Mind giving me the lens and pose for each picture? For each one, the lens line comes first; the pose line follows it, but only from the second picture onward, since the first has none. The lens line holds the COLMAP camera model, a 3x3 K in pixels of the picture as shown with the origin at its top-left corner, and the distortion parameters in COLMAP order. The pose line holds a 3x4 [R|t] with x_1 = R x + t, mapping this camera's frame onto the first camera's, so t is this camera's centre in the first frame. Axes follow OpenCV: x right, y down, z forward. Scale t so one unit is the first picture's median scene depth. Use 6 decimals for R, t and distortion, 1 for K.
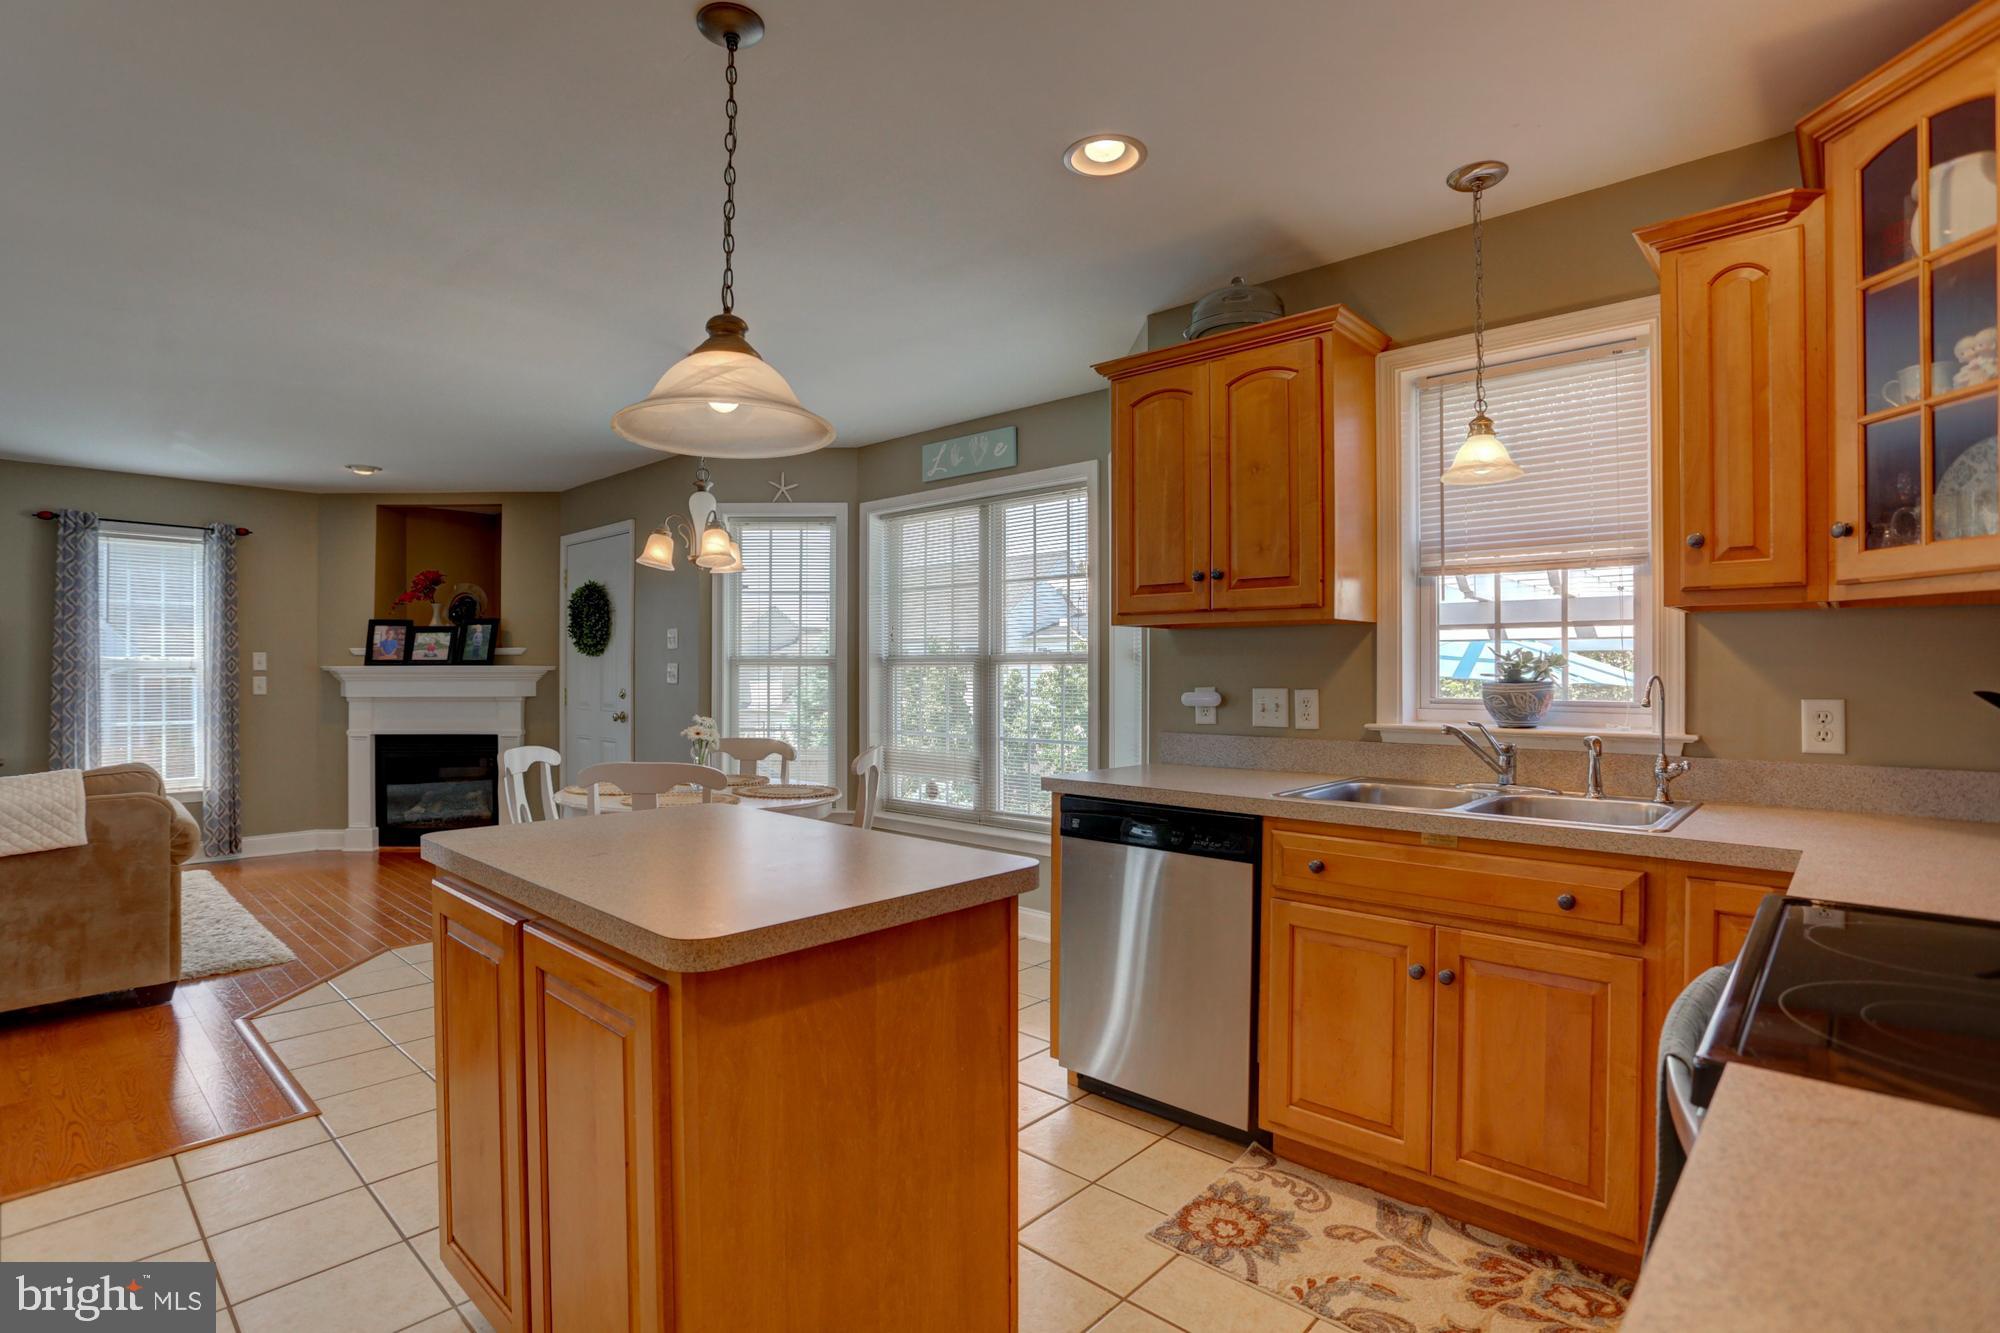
lens RADIAL K [[994.9, 0, 995.9], [0, 994.9, 677.1], [0, 0, 1]] dist [-0.078104, 0.033252]
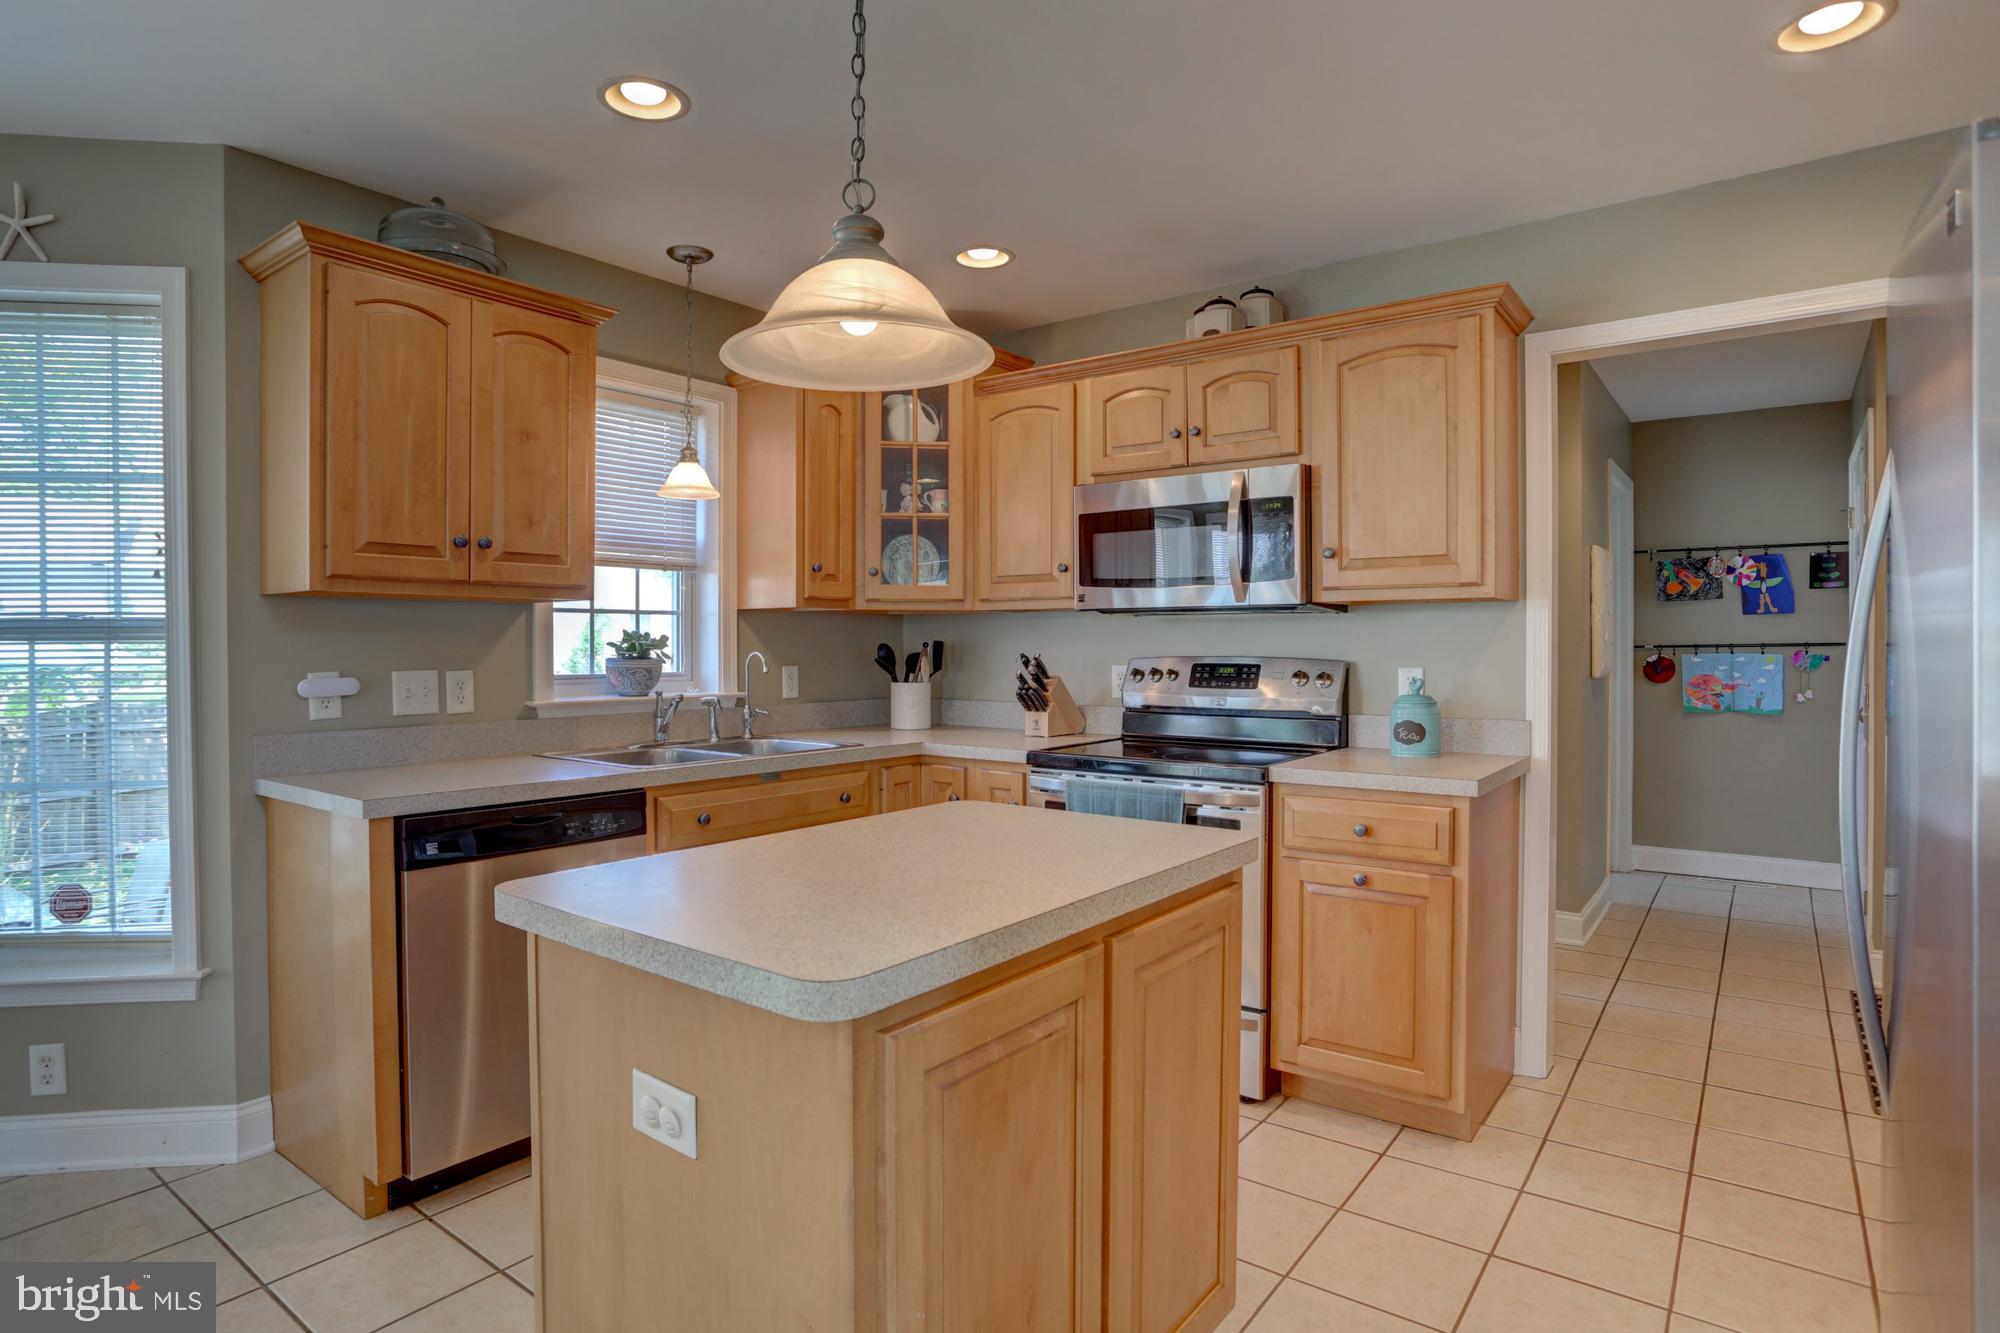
lens RADIAL K [[1061.4, 0, 1000.0], [0, 1061.4, 666.5], [0, 0, 1]] dist [-0.061180, 0.001211]
pose [[-0.113541, -0.020942, 0.993313, -0.760575], [0.008509, 0.999721, 0.022050, -0.009192], [-0.993497, 0.010956, -0.113331, 0.642536]]
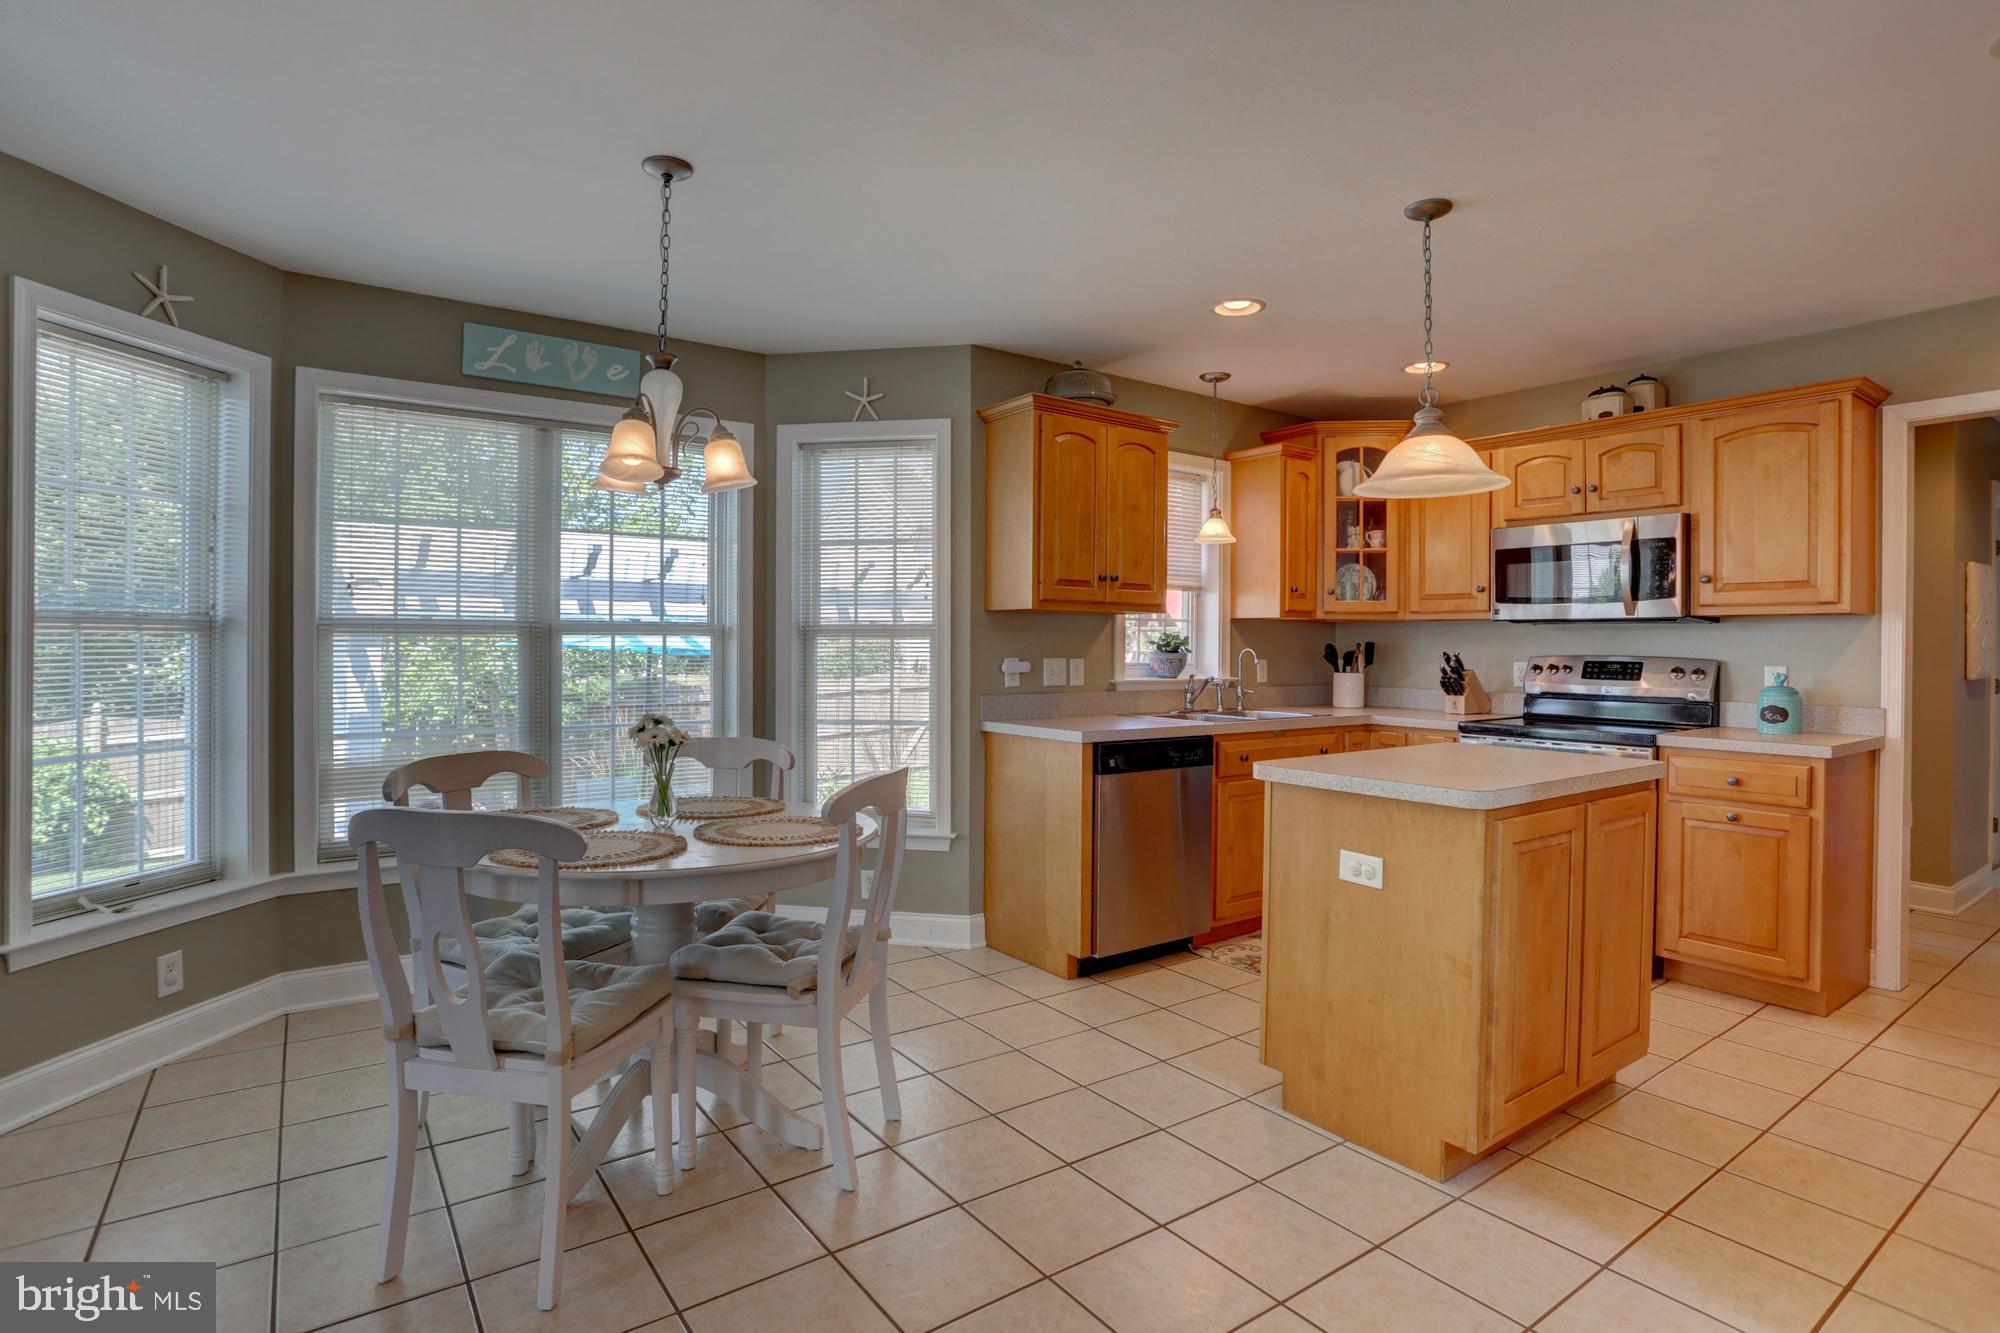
lens RADIAL K [[1008.1, 0, 992.7], [0, 1008.1, 653.6], [0, 0, 1]] dist [-0.079234, 0.034464]
pose [[0.191906, -0.008061, 0.981380, -1.226464], [-0.000277, 0.999966, 0.008268, -0.007068], [-0.981413, -0.001859, 0.191897, 0.887579]]
